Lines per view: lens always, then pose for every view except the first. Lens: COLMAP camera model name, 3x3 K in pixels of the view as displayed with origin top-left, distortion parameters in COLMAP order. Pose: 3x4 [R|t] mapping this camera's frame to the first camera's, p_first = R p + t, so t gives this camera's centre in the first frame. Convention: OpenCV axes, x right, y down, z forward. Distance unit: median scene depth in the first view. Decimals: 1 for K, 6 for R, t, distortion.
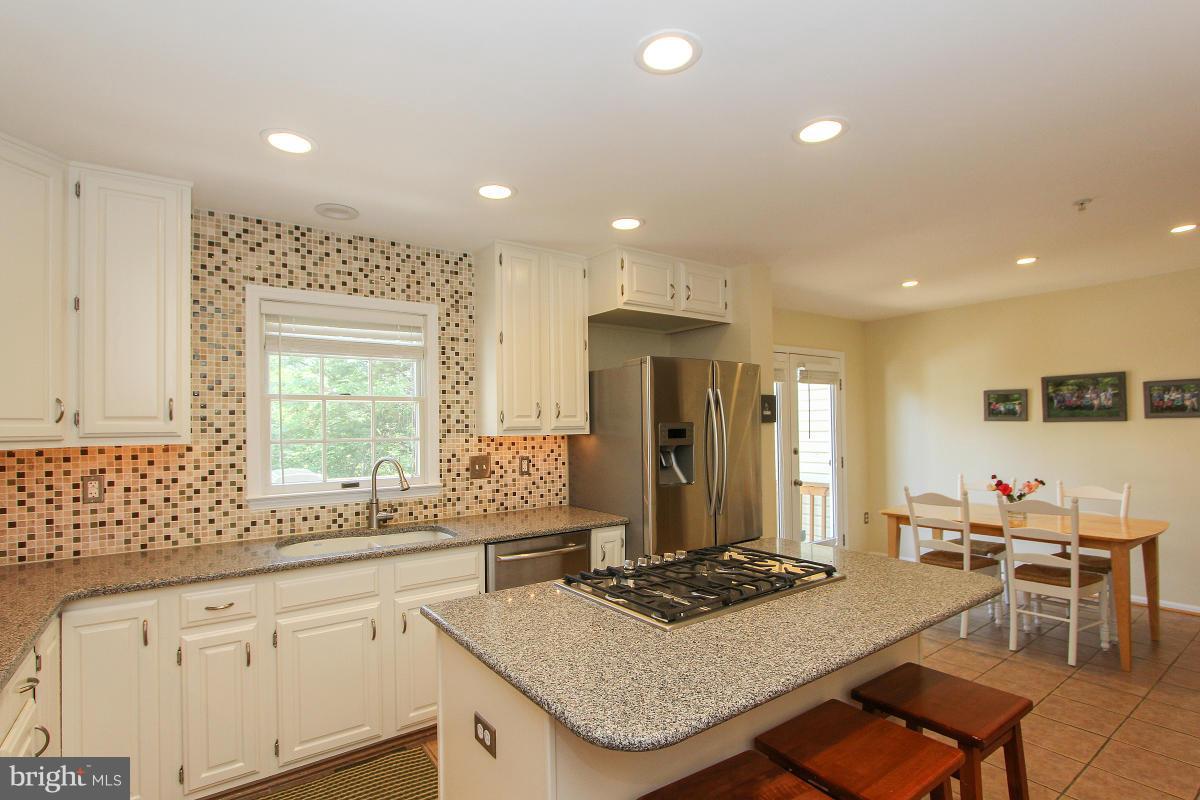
lens RADIAL K [[581.3, 0, 599.6], [0, 581.3, 428.3], [0, 0, 1]] dist [-0.017467, 0.003367]
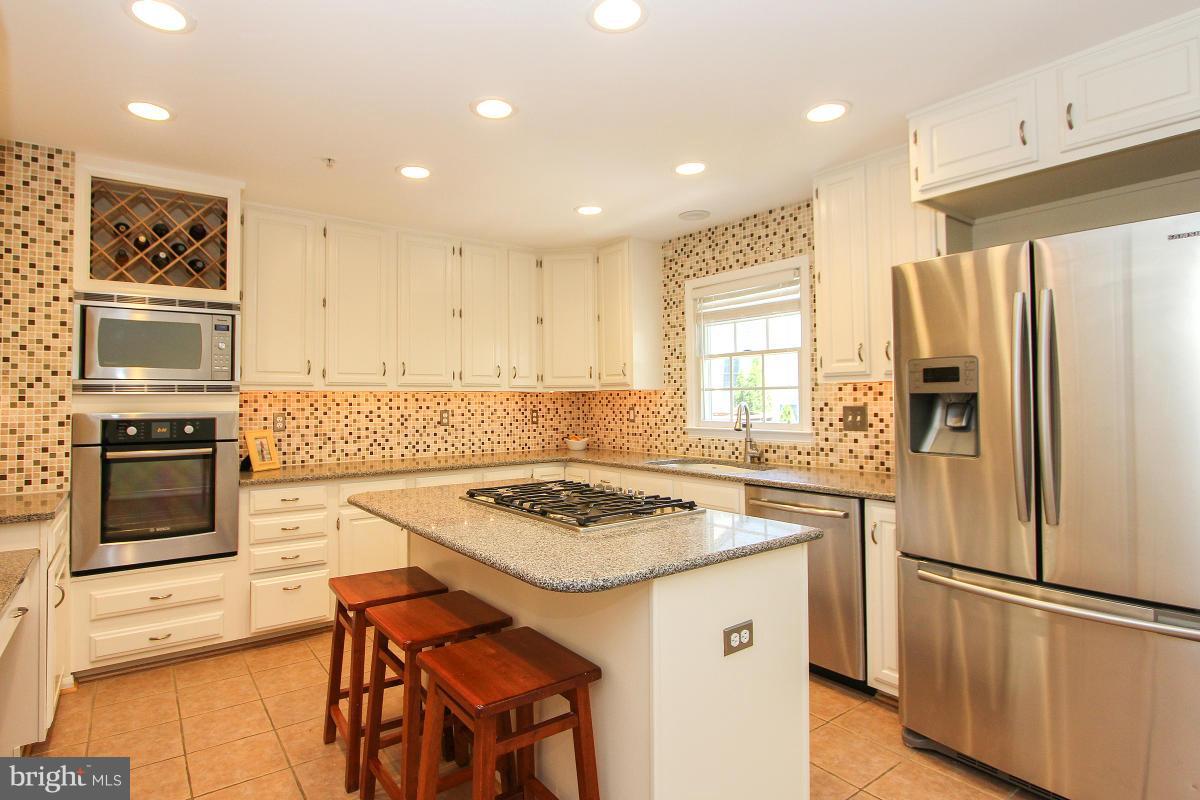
lens RADIAL K [[624.2, 0, 559.7], [0, 624.2, 392.9], [0, 0, 1]] dist [-0.018136, 0.004218]
pose [[-0.011253, -0.000155, -0.999937, 0.808393], [0.004766, 0.999989, -0.000208, 0.026562], [0.999925, -0.004768, -0.011253, 0.580579]]
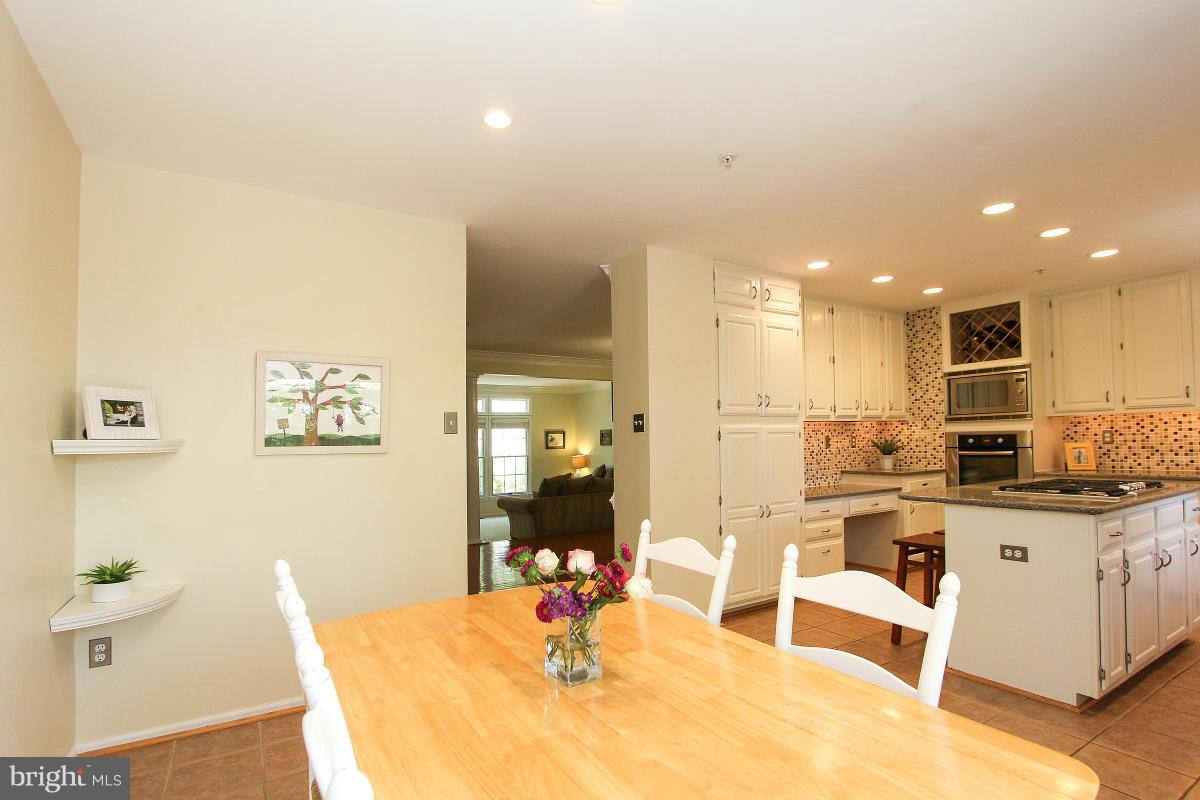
lens RADIAL K [[581.3, 0, 576.2], [0, 581.3, 437.6], [0, 0, 1]] dist [-0.017467, 0.003367]
pose [[-0.994987, 0.039229, 0.091994, 0.860710], [0.038960, 0.999230, -0.004709, 0.034065], [-0.092108, -0.001102, -0.995748, 1.637448]]
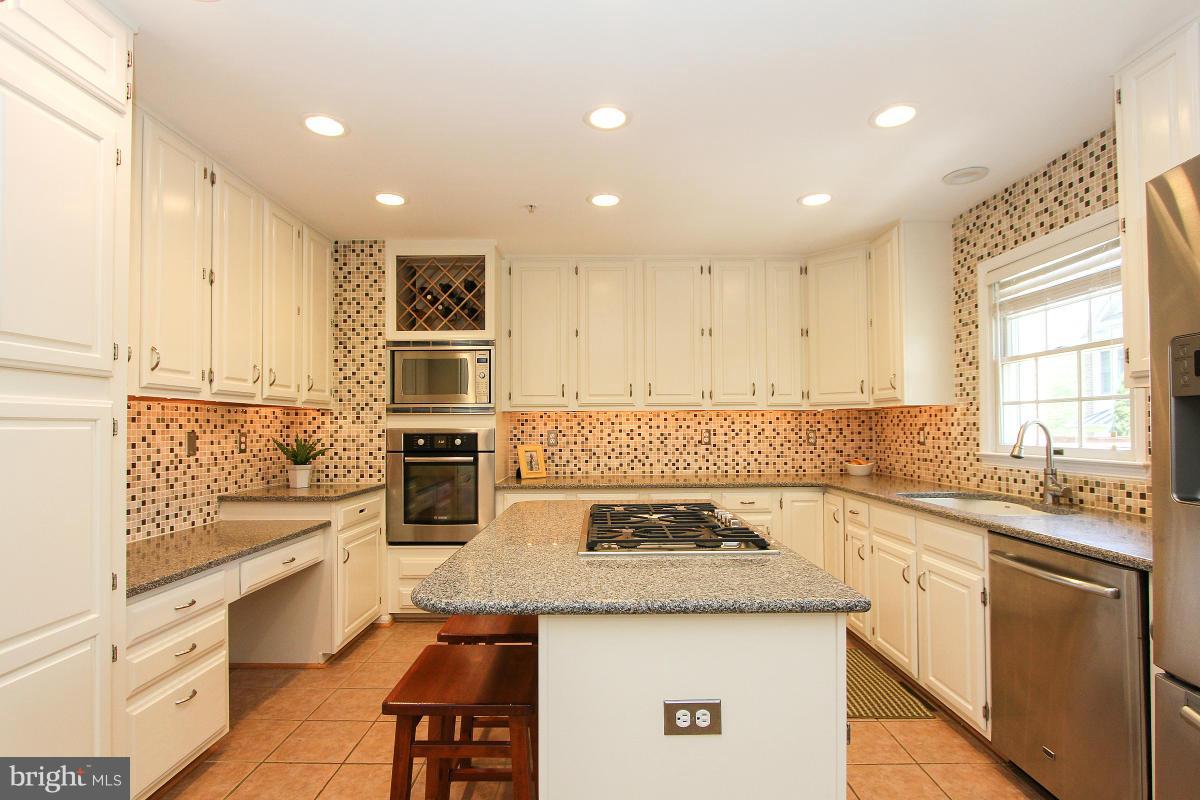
lens RADIAL K [[581.3, 0, 596.7], [0, 581.3, 427.1], [0, 0, 1]] dist [-0.017467, 0.003367]
pose [[-0.593258, 0.015882, -0.804856, 0.622441], [0.011046, 0.999872, 0.011588, 0.040221], [0.804936, -0.002016, -0.593358, 0.888299]]
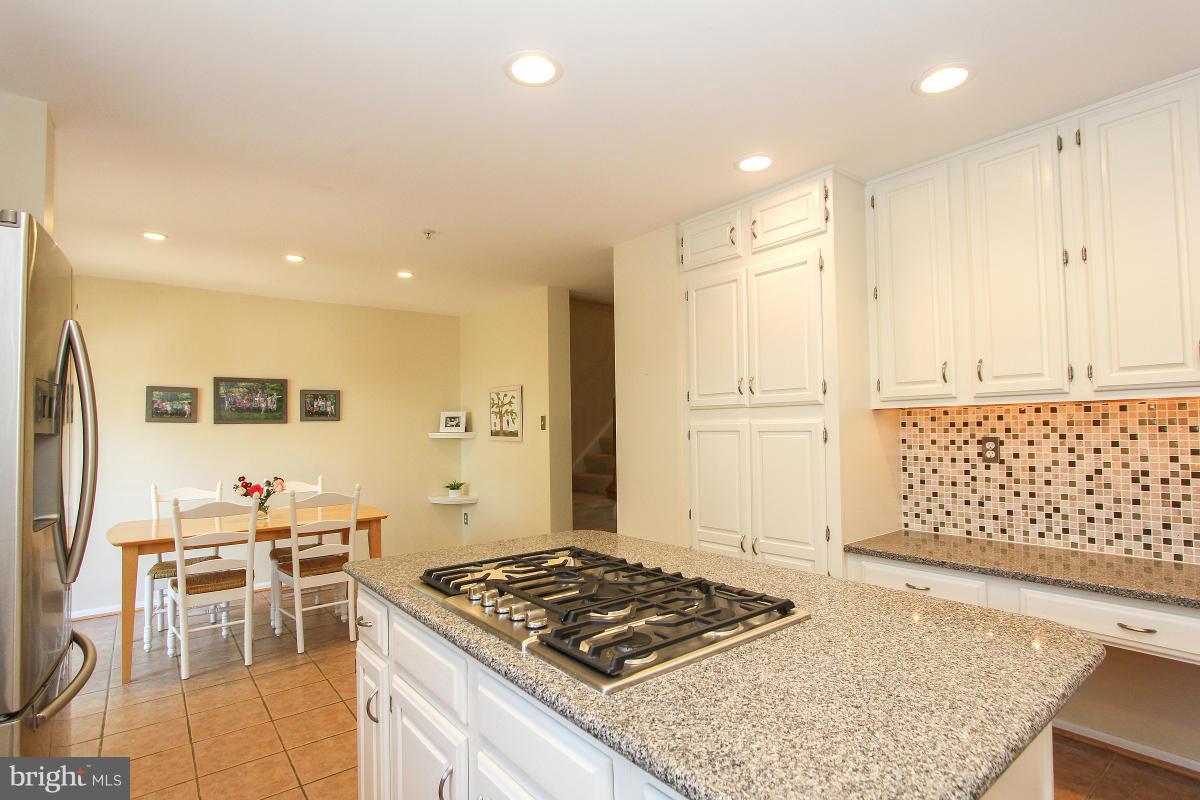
lens RADIAL K [[581.3, 0, 593.4], [0, 581.3, 418.7], [0, 0, 1]] dist [-0.017467, 0.003367]
pose [[-0.030132, 0.035119, 0.998929, -0.314317], [0.019890, 0.999206, -0.034529, 0.039651], [-0.999348, 0.018828, -0.030806, 0.591636]]
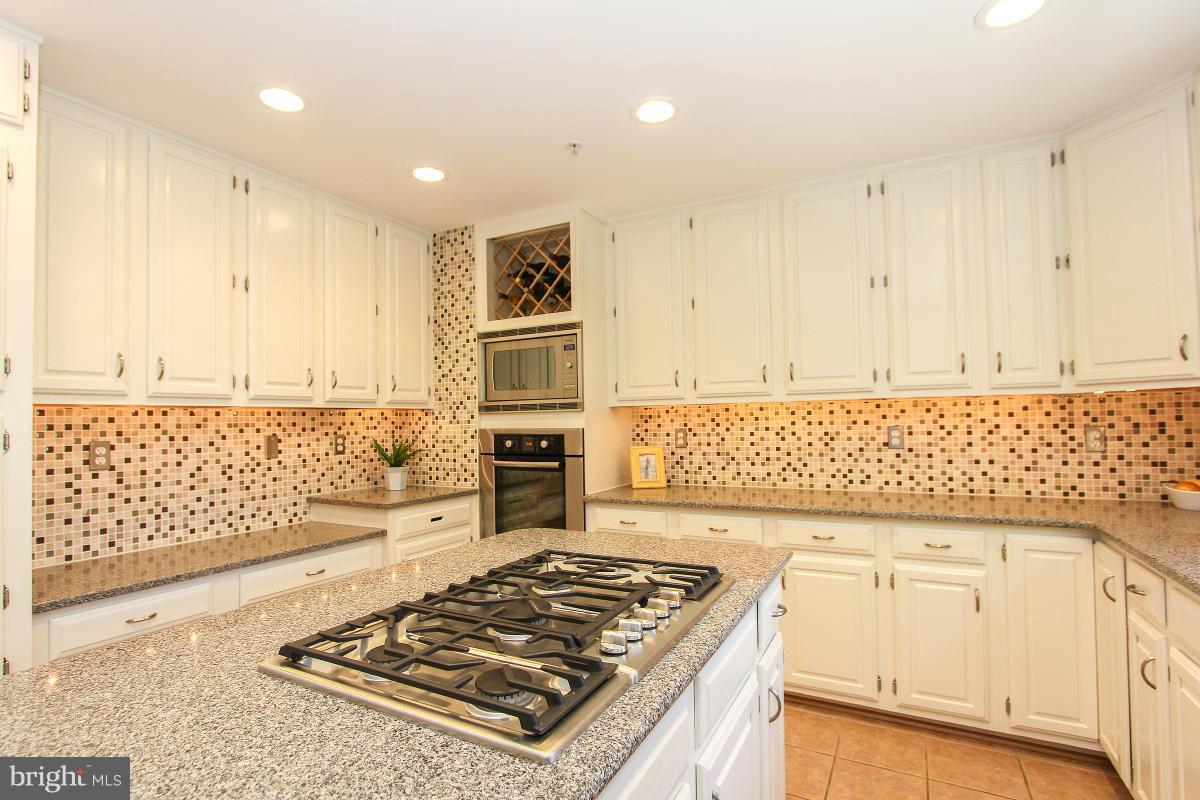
lens RADIAL K [[581.3, 0, 590.7], [0, 581.3, 412.1], [0, 0, 1]] dist [-0.017467, 0.003367]
pose [[-0.906213, 0.023682, -0.422157, 0.217748], [0.028576, 0.999578, -0.005269, 0.033244], [0.421854, -0.016839, -0.906507, 0.914236]]
